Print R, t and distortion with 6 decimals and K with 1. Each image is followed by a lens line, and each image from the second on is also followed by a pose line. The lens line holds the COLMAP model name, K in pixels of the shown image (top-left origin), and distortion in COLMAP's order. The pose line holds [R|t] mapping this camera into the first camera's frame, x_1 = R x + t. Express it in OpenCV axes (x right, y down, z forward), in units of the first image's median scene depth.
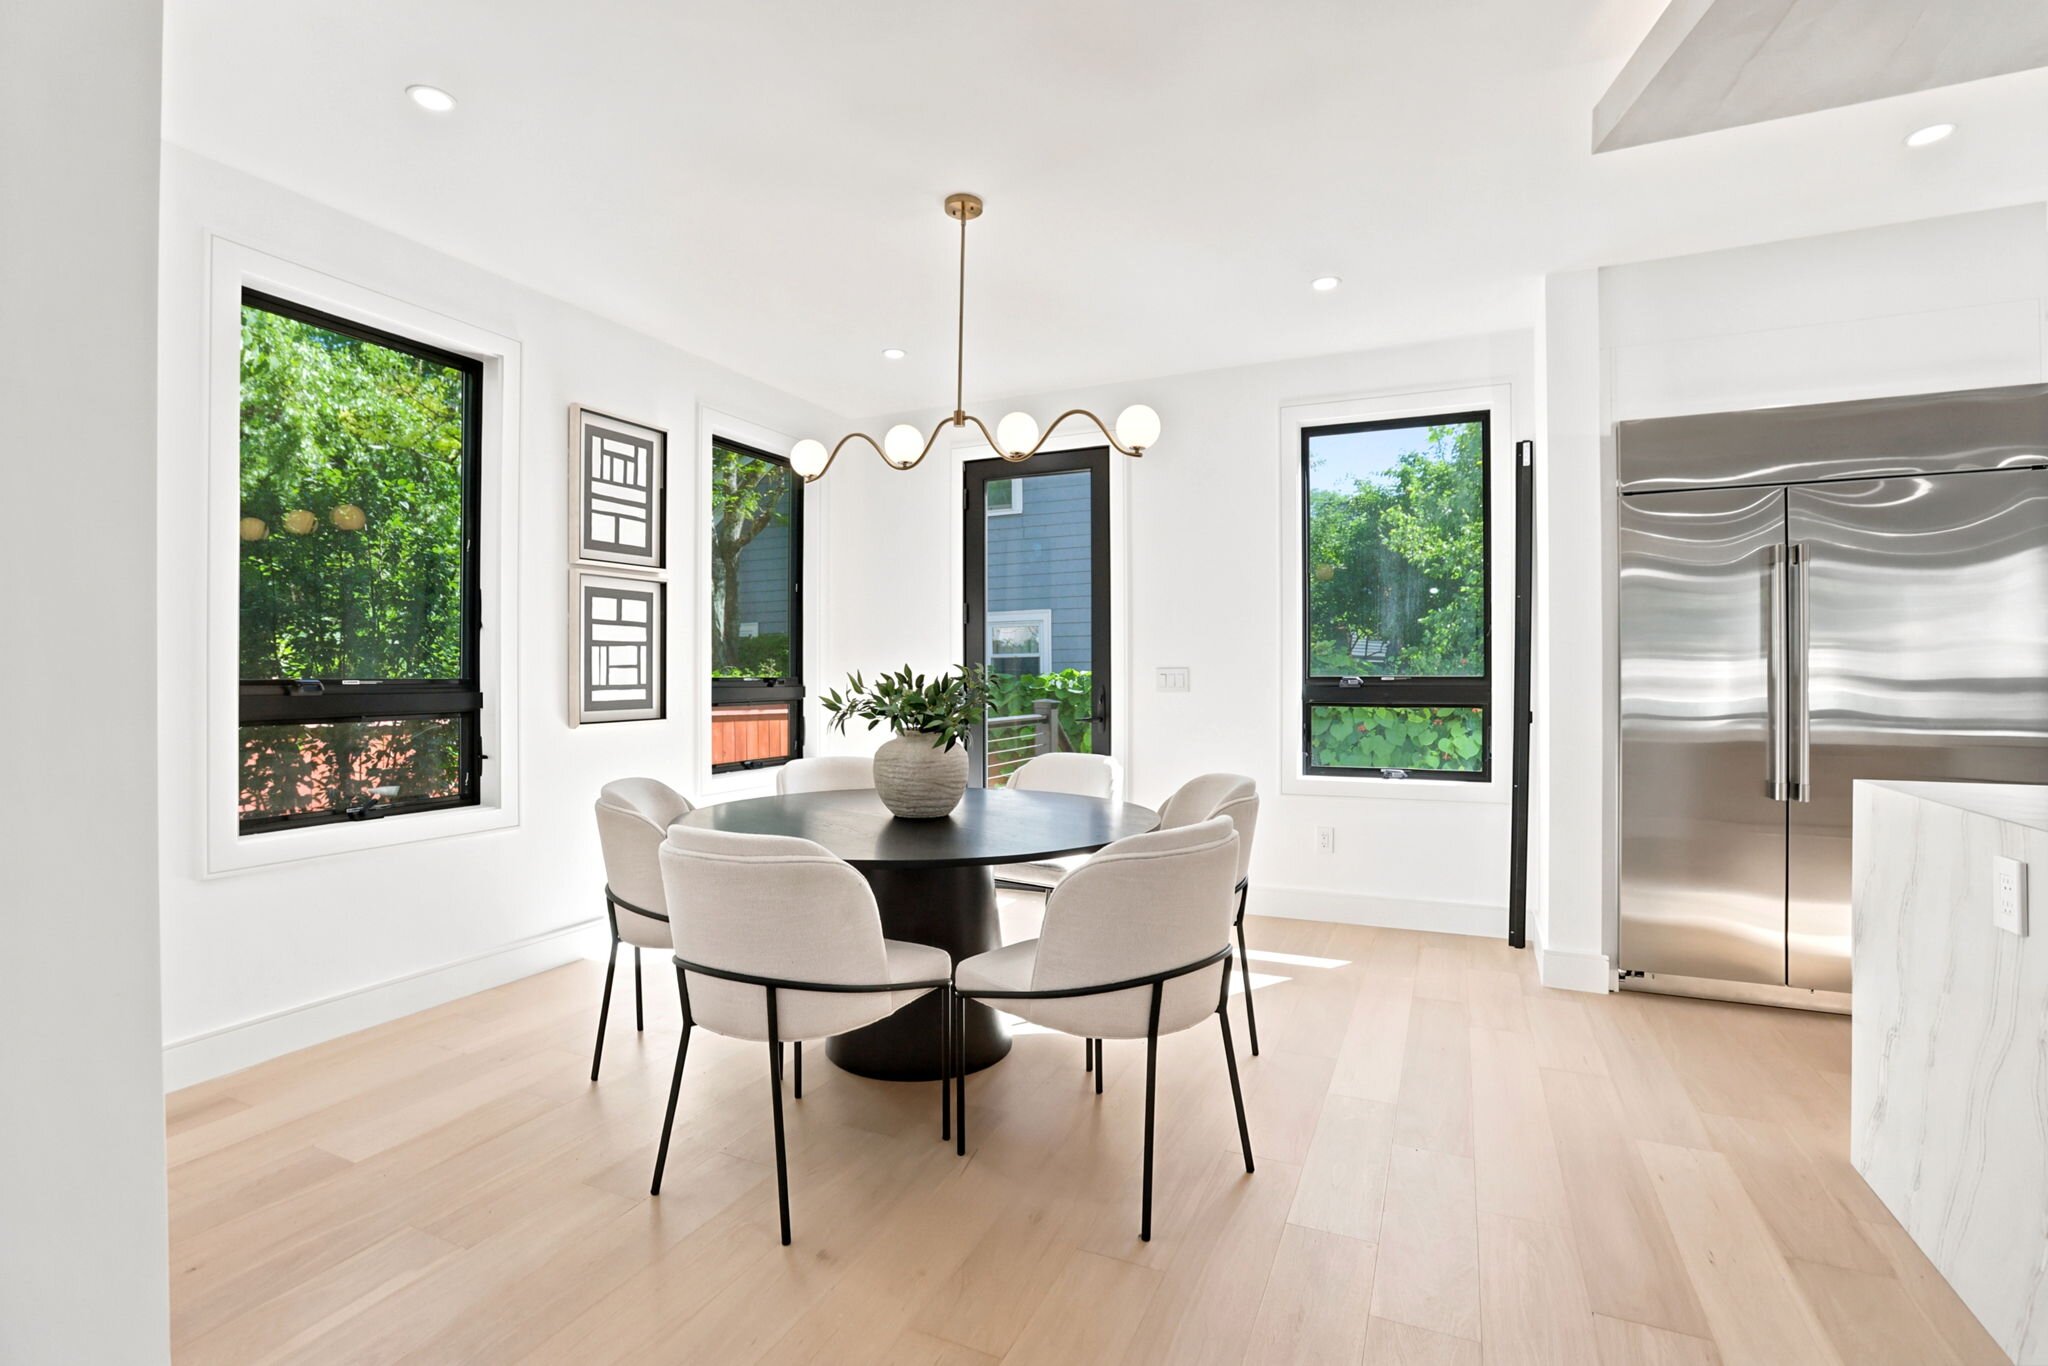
lens RADIAL K [[943.3, 0, 1024.0], [0, 943.3, 683.0], [0, 0, 1]] dist [-0.078426, 0.020264]
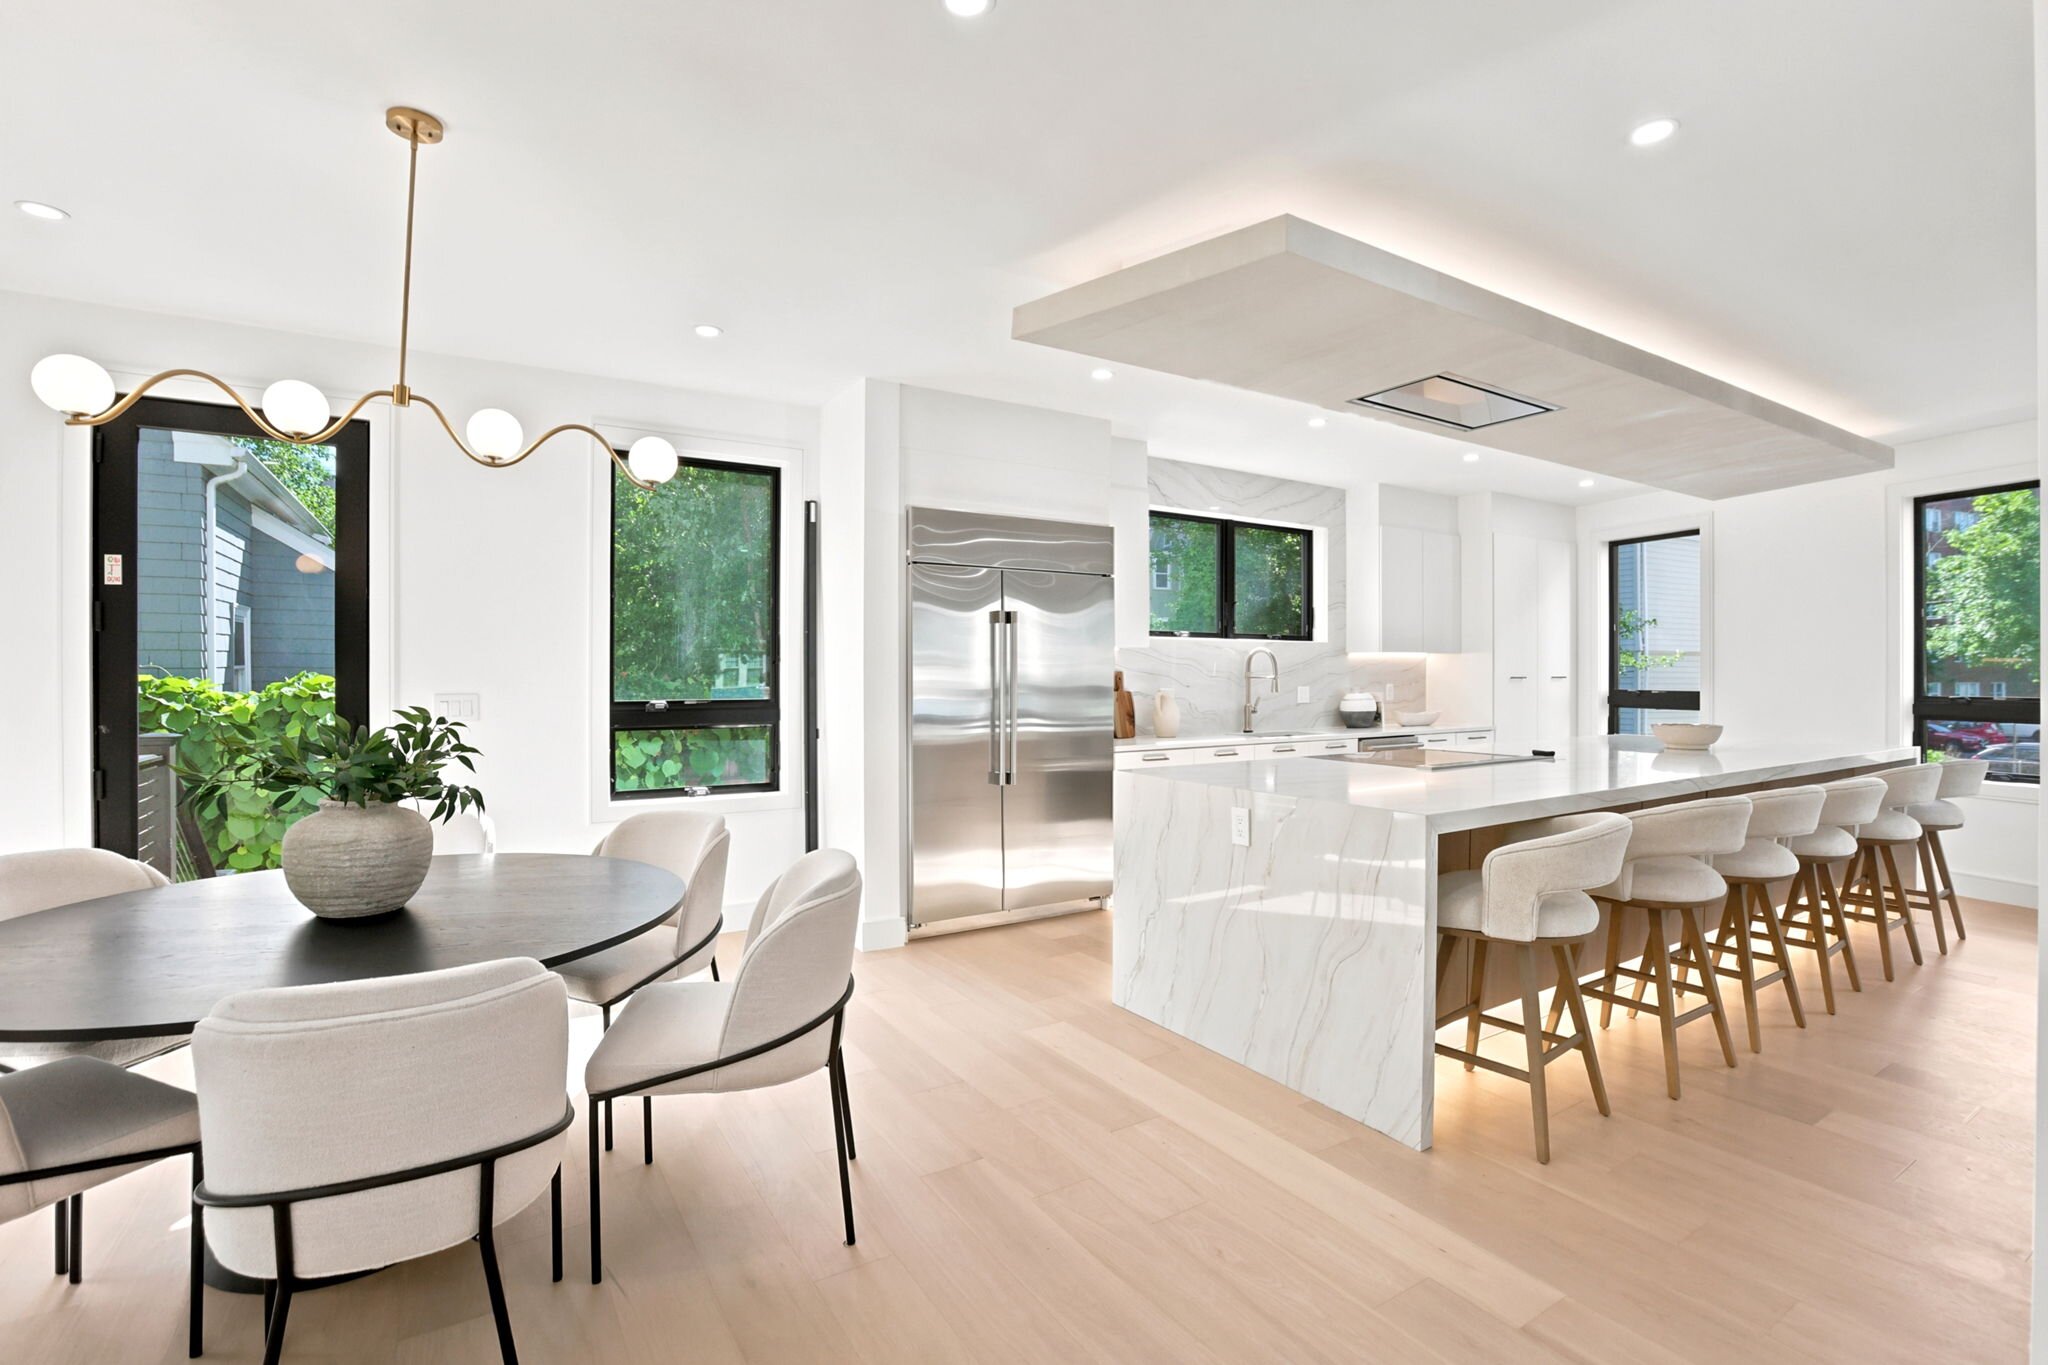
lens RADIAL K [[943.3, 0, 1024.0], [0, 943.3, 682.5], [0, 0, 1]] dist [-0.078426, 0.020264]
pose [[0.526760, -0.006865, 0.849987, -0.408597], [0.004233, 0.999976, 0.005453, -0.041289], [-0.850004, 0.000725, 0.526776, 0.147639]]
